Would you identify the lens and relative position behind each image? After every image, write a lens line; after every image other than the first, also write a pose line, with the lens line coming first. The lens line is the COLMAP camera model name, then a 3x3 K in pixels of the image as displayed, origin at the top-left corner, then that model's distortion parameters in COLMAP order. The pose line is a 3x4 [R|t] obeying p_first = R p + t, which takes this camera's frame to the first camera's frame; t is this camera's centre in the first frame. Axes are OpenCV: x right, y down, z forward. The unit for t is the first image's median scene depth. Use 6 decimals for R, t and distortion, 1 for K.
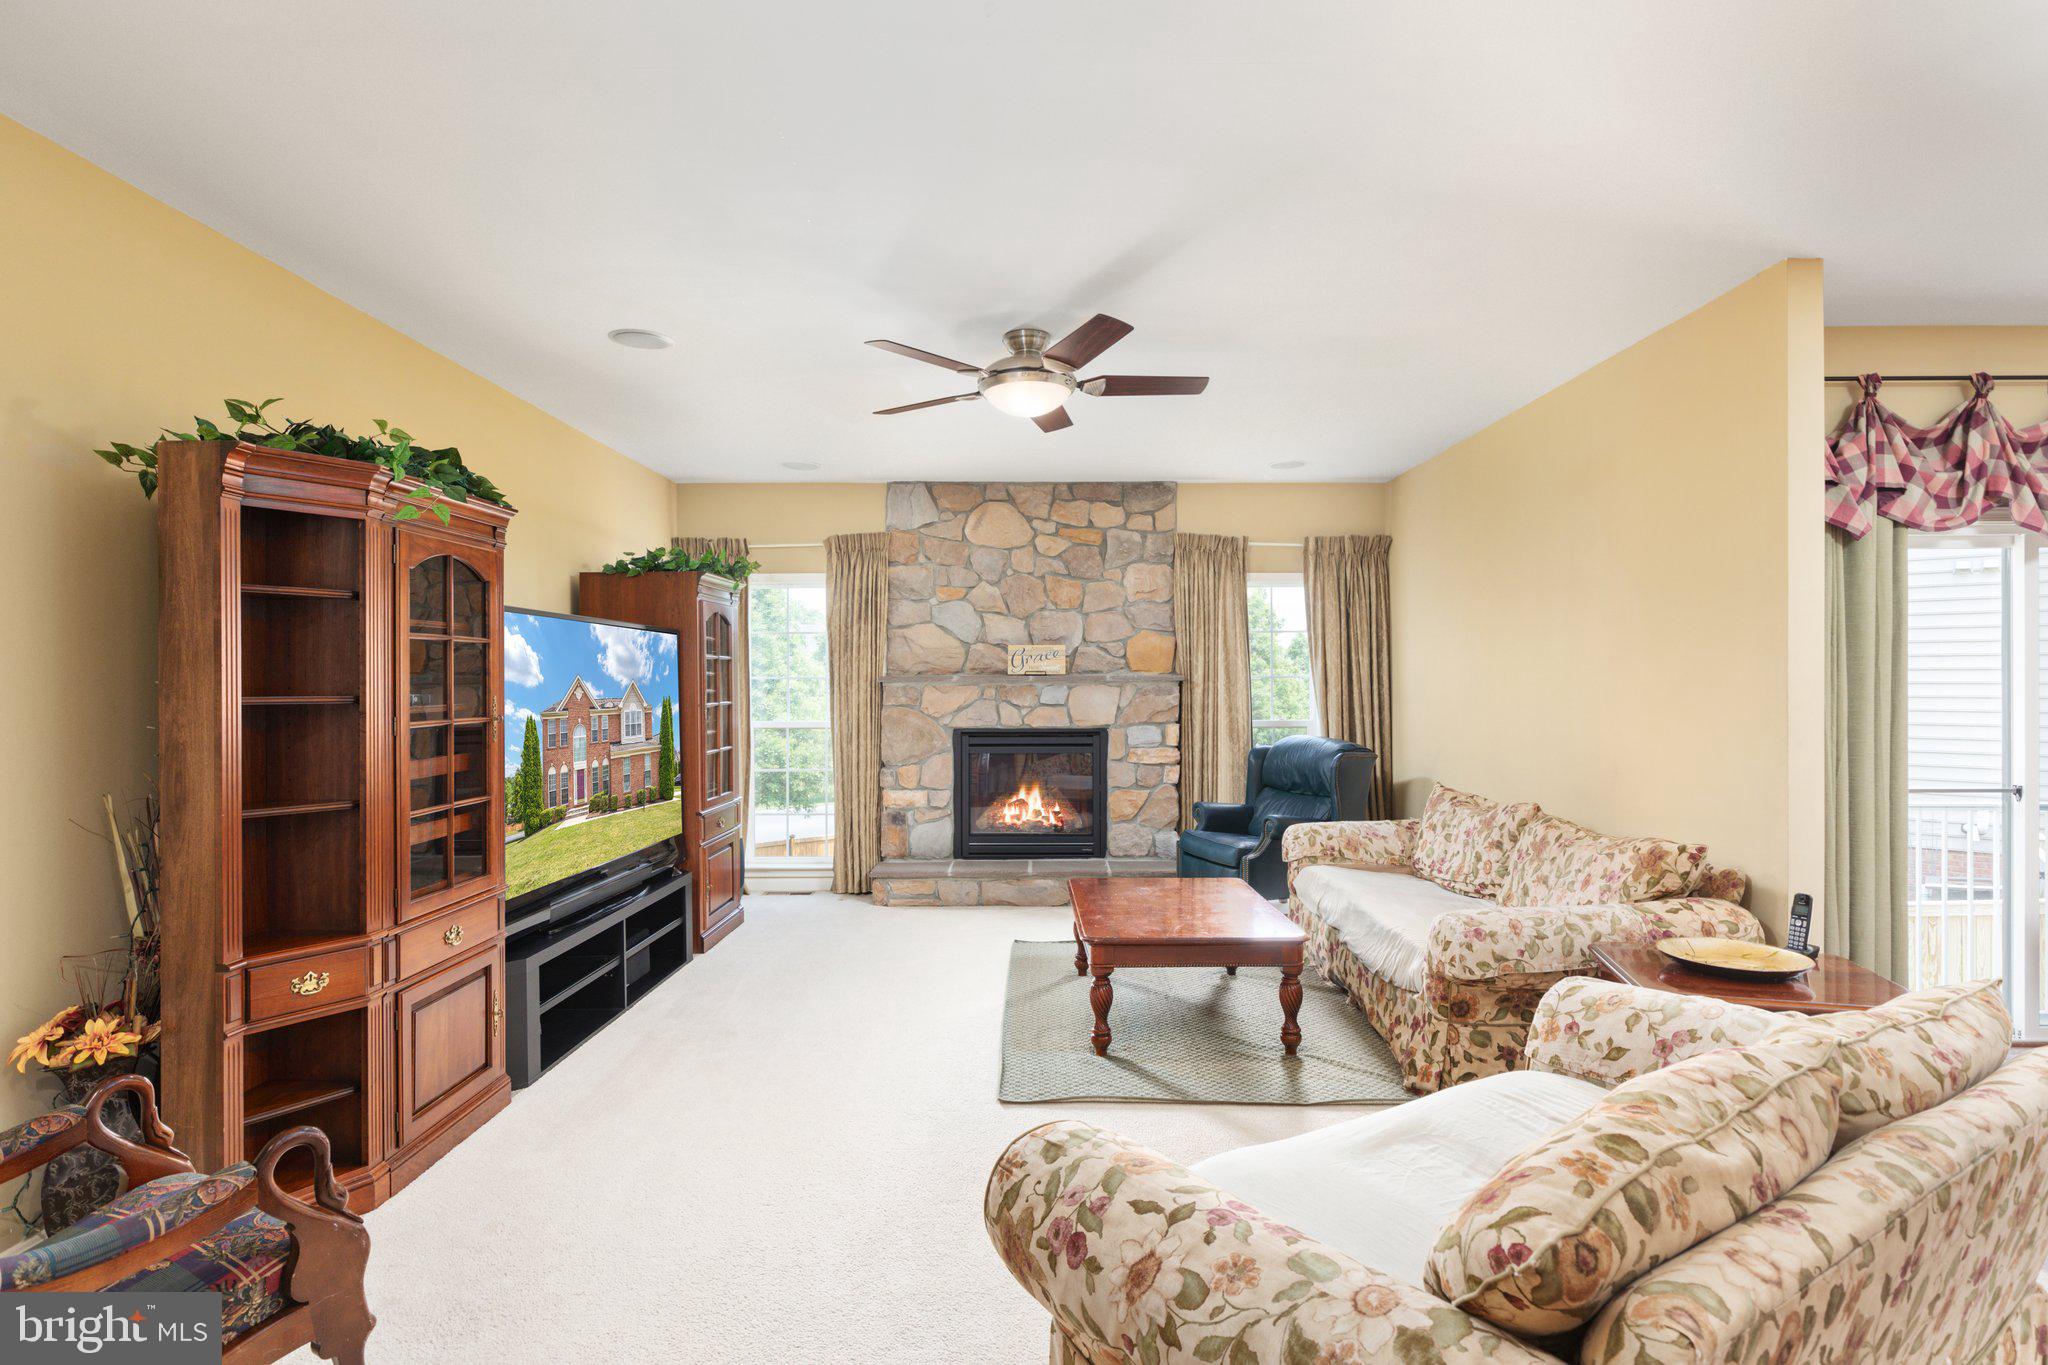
lens RADIAL K [[1044.7, 0, 1007.8], [0, 1044.7, 683.3], [0, 0, 1]] dist [0.001128, -0.003467]
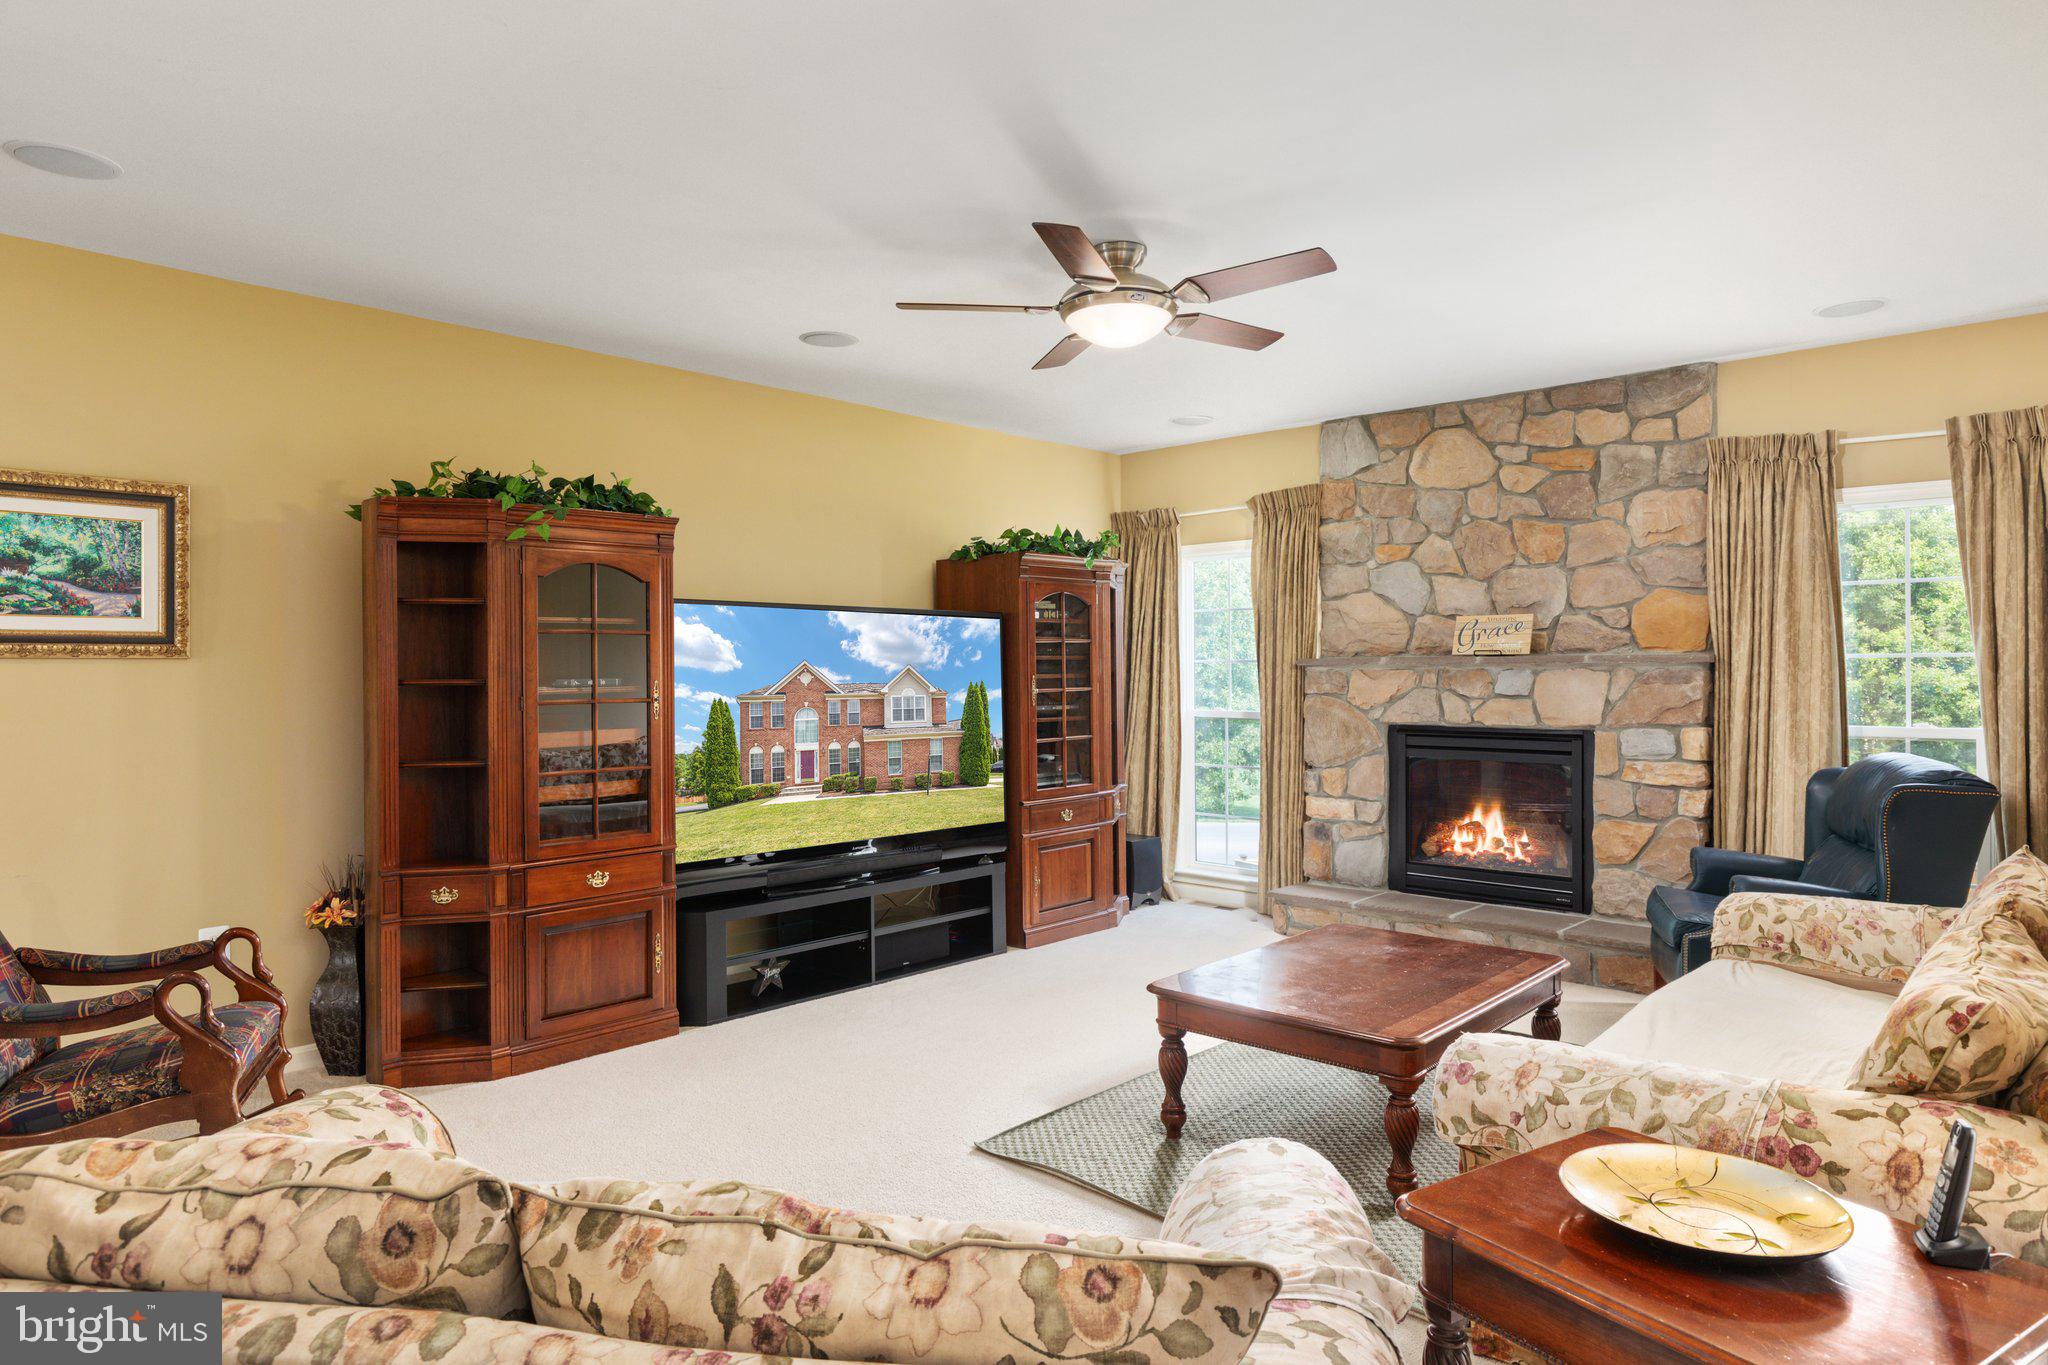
lens RADIAL K [[1201.0, 0, 1002.1], [0, 1201.0, 673.6], [0, 0, 1]] dist [0.001345, 0.000408]
pose [[0.739782, 0.001709, -0.672844, 0.455584], [0.002906, 0.999979, 0.005734, -0.001470], [0.672840, -0.006197, 0.739762, 0.179504]]
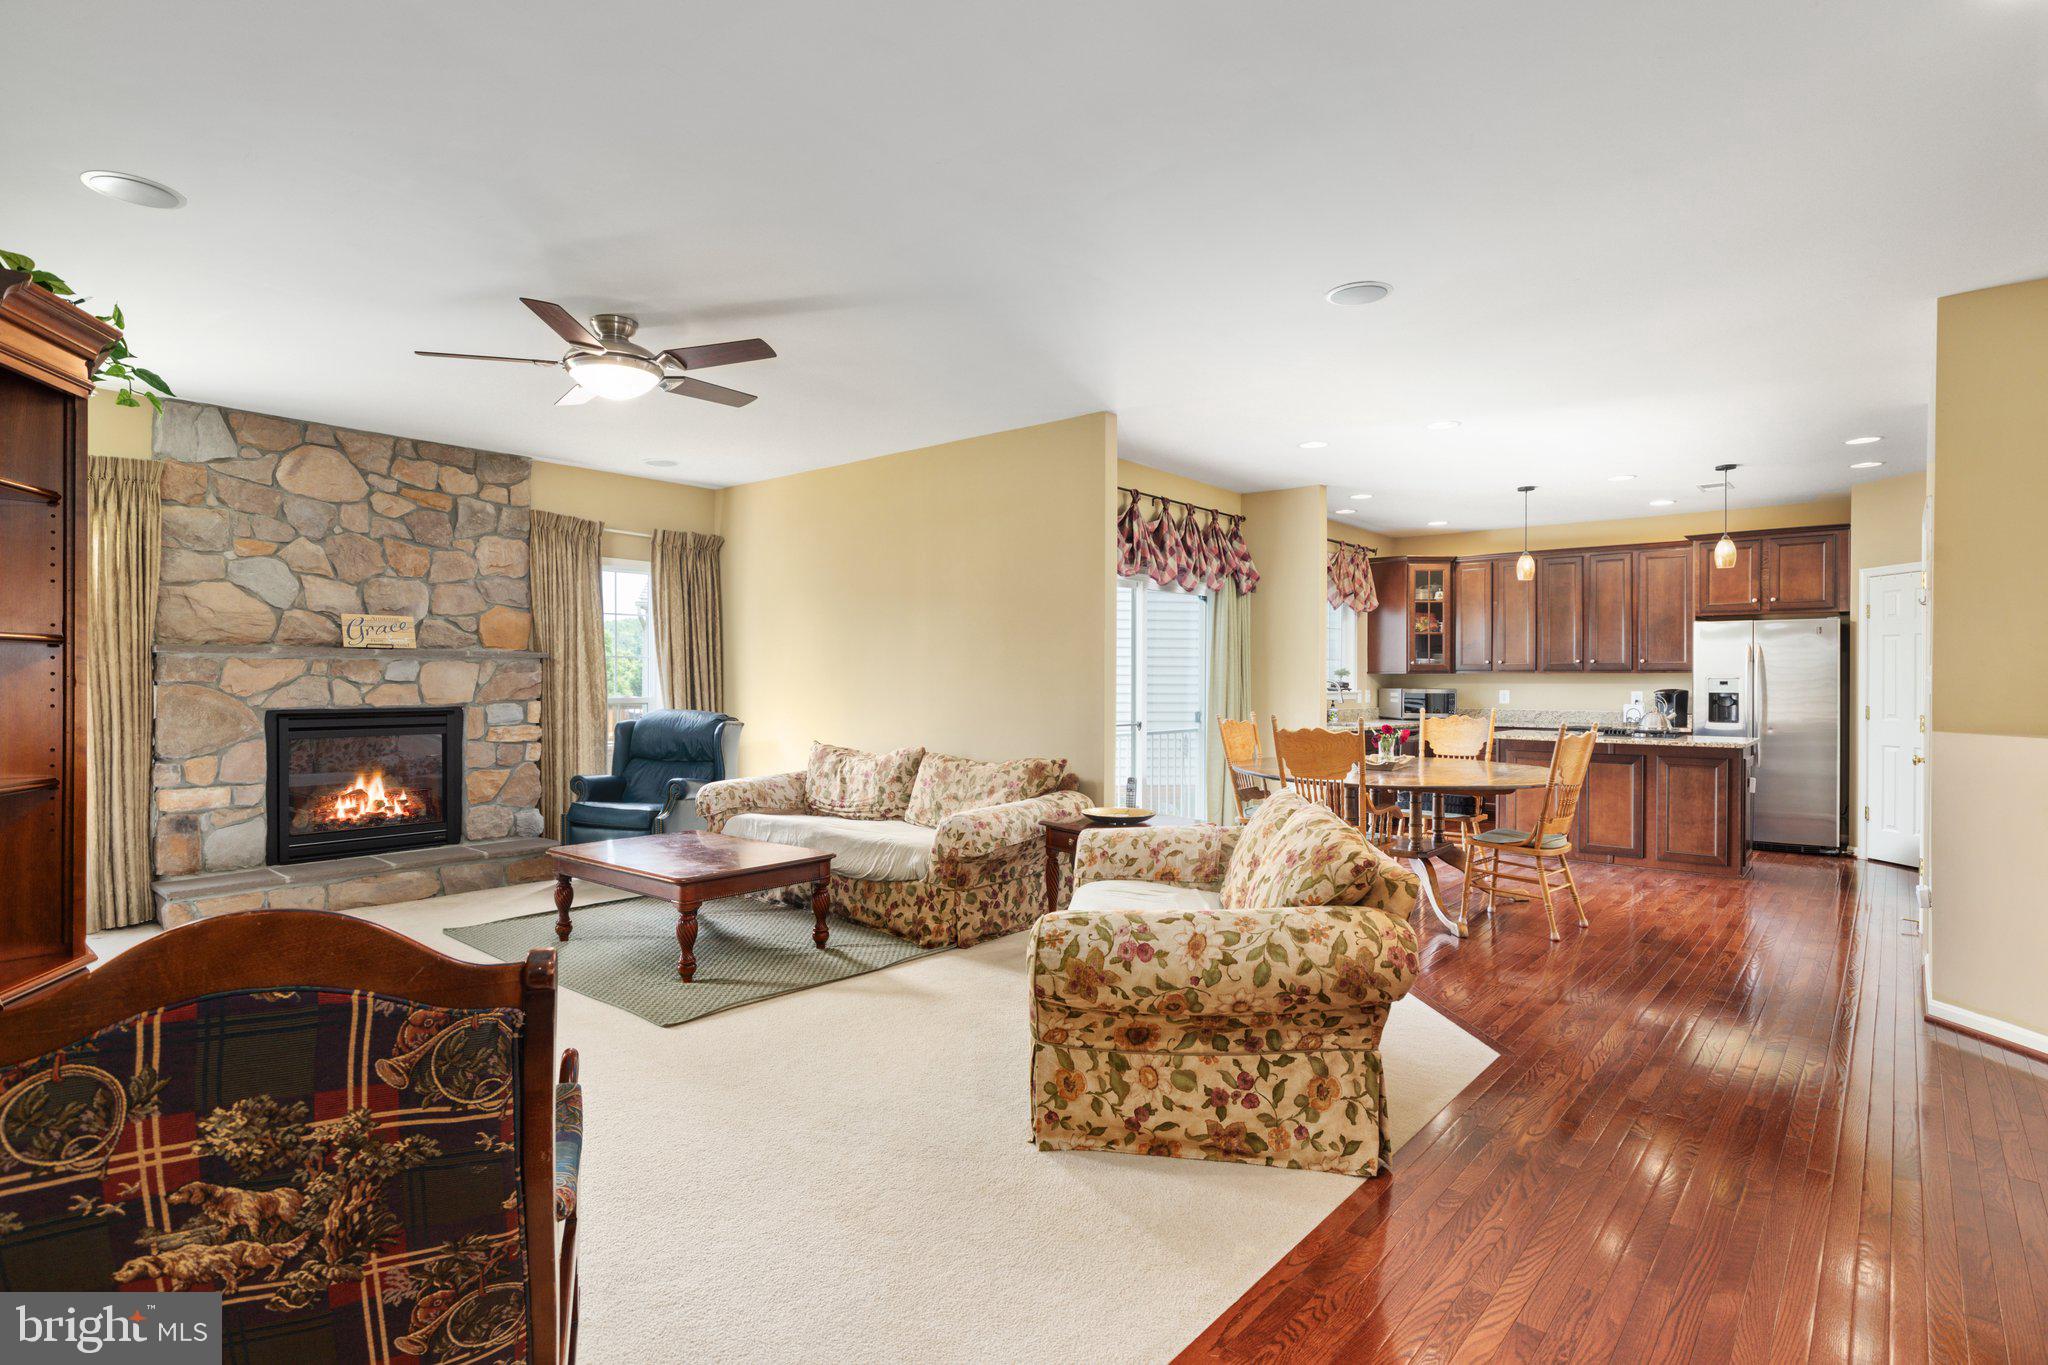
lens RADIAL K [[1044.7, 0, 1021.5], [0, 1044.7, 687.1], [0, 0, 1]] dist [0.001128, -0.003467]
pose [[0.639496, -0.001181, 0.768794, -0.409350], [-0.005589, 0.999965, 0.006185, 0.021694], [-0.768774, -0.008252, 0.639467, 0.005405]]
